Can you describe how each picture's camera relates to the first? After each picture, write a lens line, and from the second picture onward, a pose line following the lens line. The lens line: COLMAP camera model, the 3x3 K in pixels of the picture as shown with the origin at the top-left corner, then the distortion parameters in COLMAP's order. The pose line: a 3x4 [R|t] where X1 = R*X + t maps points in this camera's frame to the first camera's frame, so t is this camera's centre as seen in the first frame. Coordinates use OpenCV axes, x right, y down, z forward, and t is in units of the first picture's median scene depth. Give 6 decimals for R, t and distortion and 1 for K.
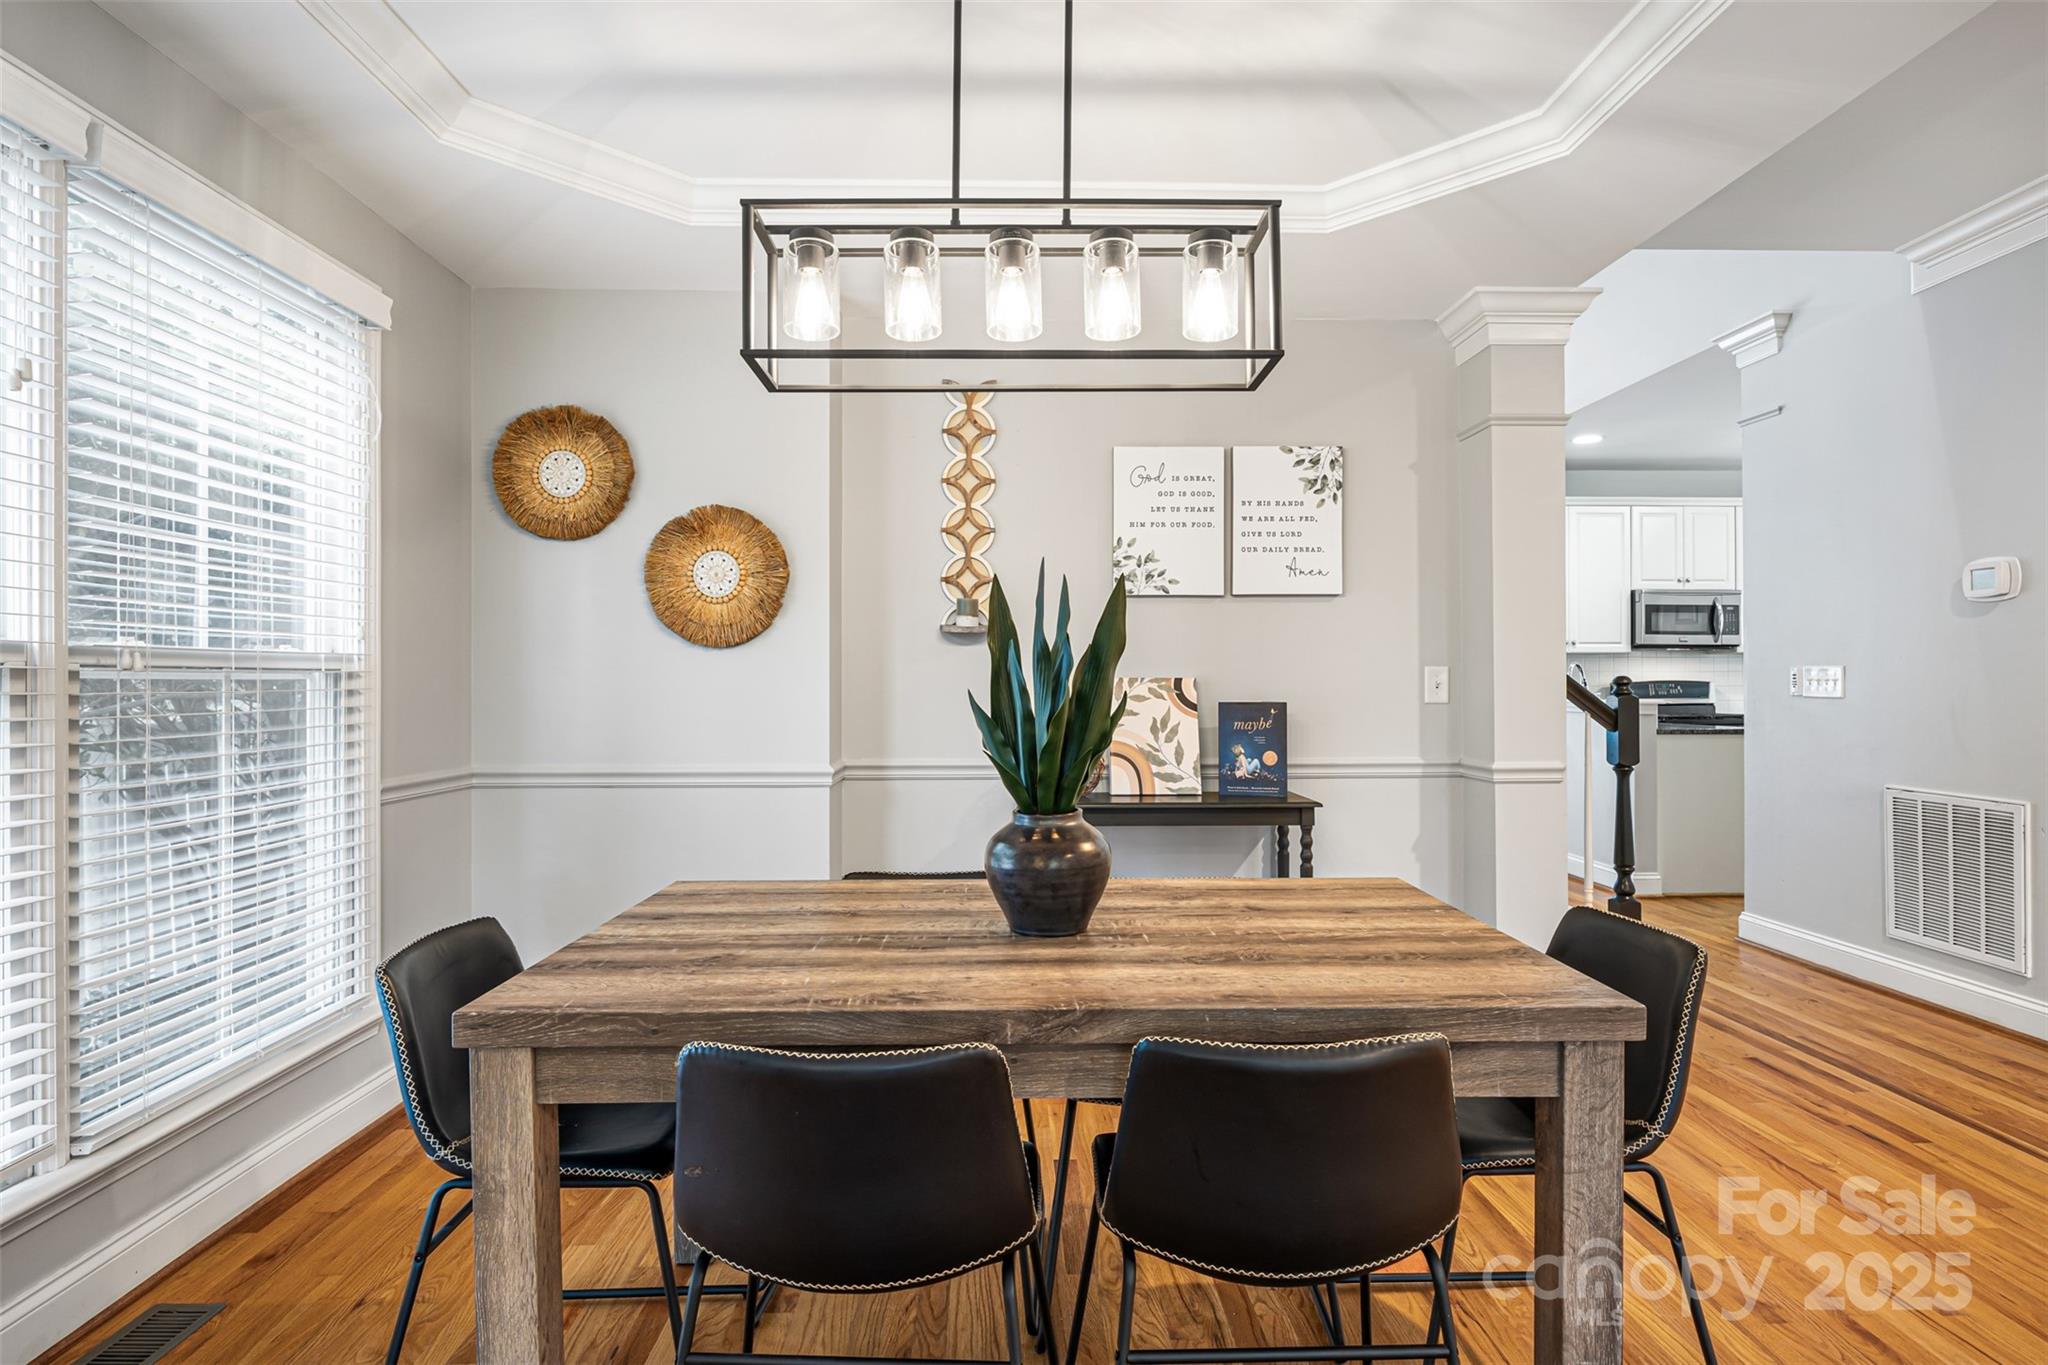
lens RADIAL K [[1060.2, 0, 1008.0], [0, 1060.2, 667.7], [0, 0, 1]] dist [-0.002855, 0.000635]
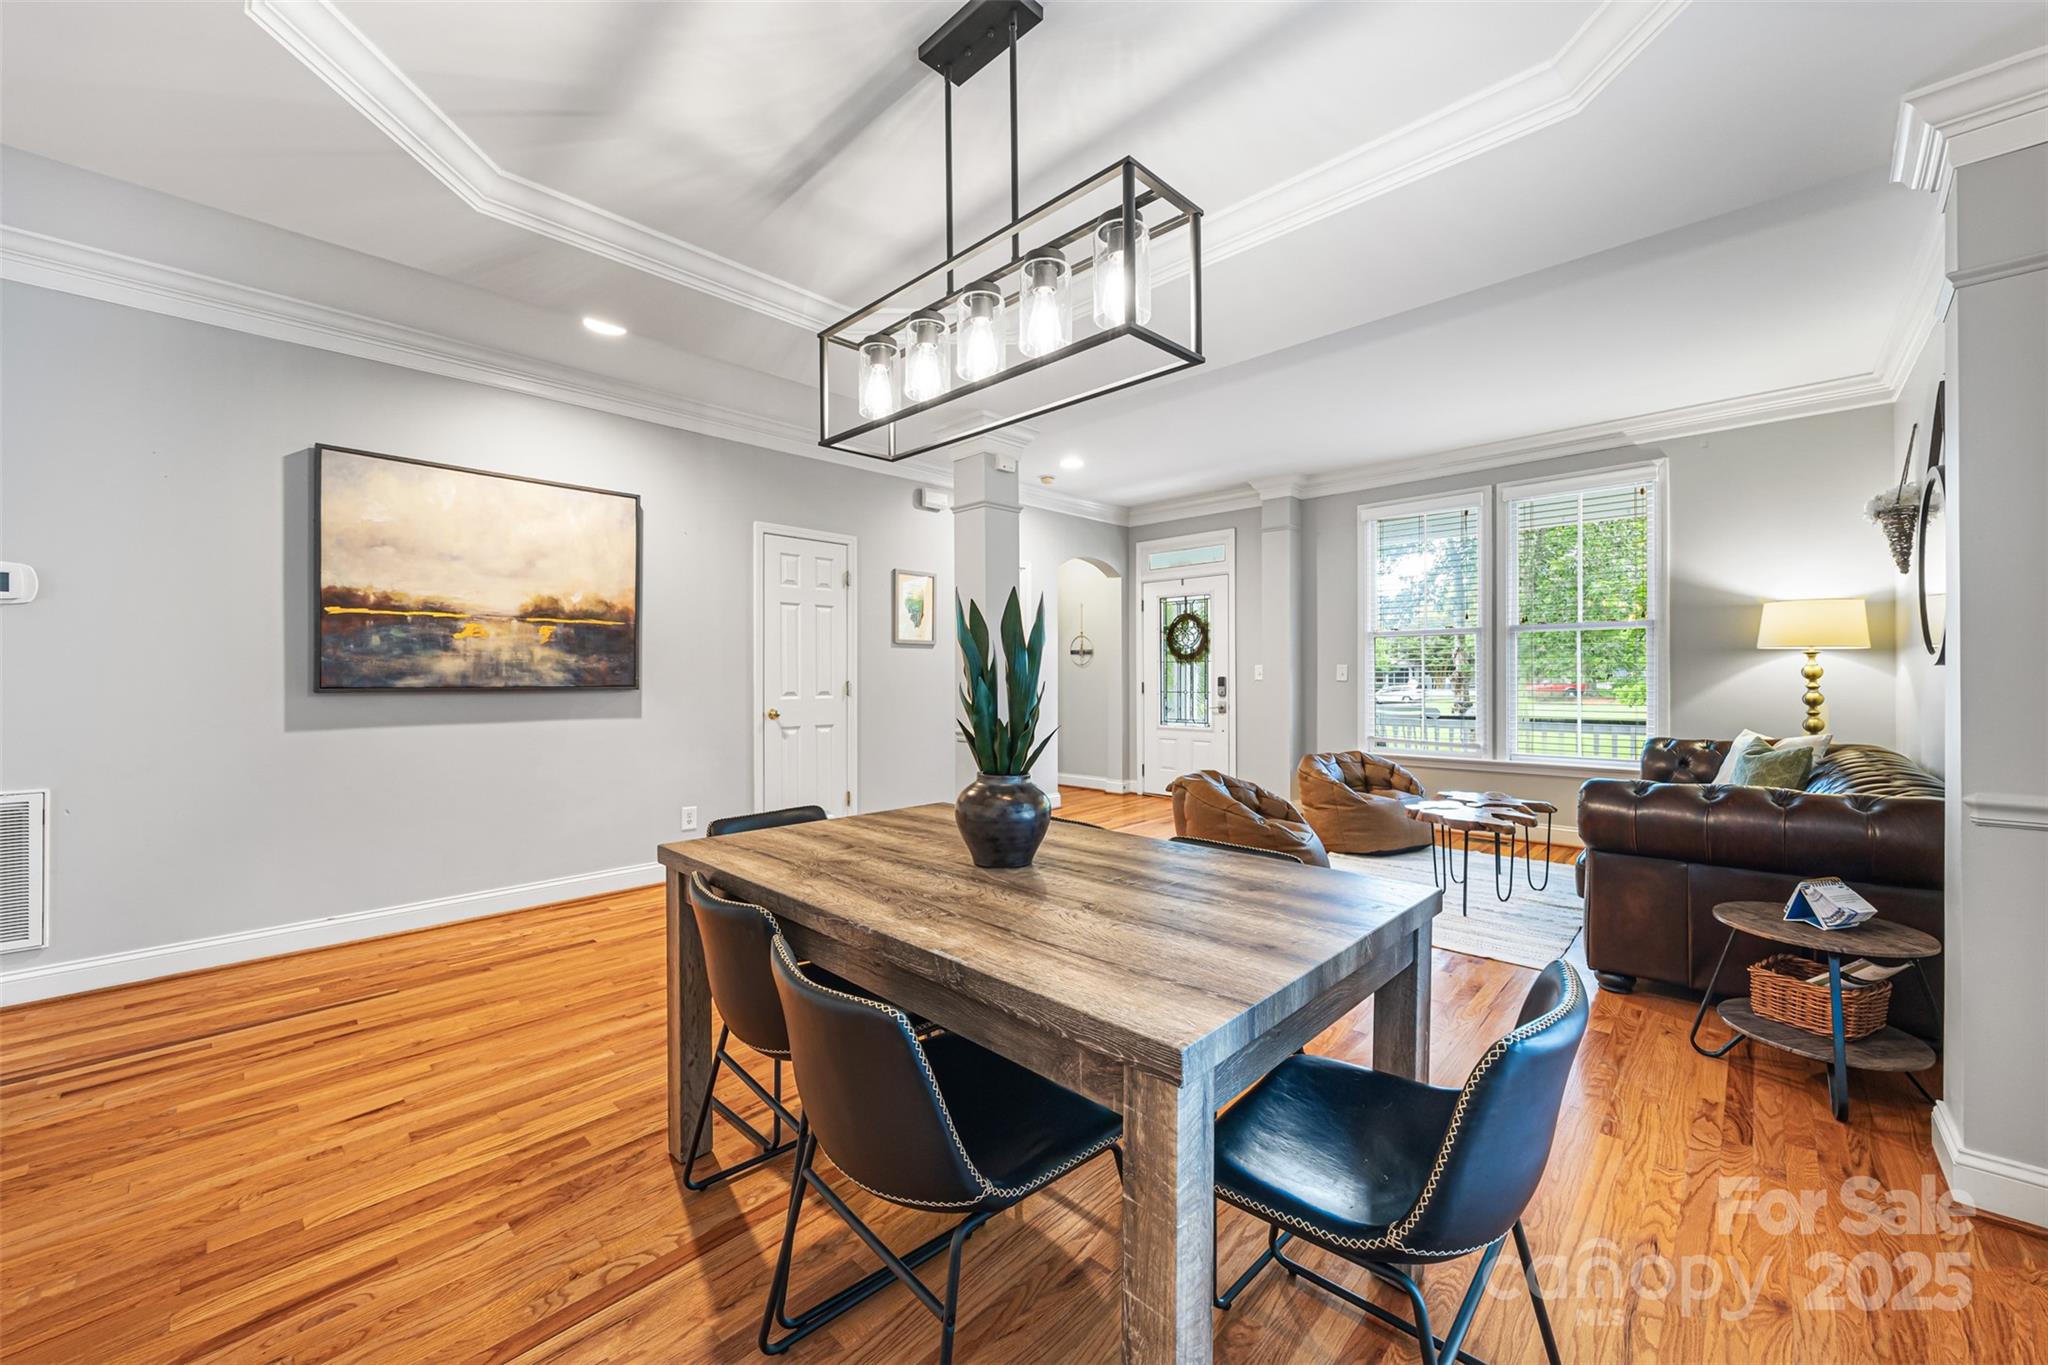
lens RADIAL K [[789.6, 0, 1018.3], [0, 789.6, 684.1], [0, 0, 1]] dist [-0.000853, -0.000031]
pose [[-0.703396, 0.003271, 0.710790, -0.389634], [-0.002064, 0.999976, -0.006644, 0.019966], [-0.710795, -0.006141, -0.703373, 0.970000]]
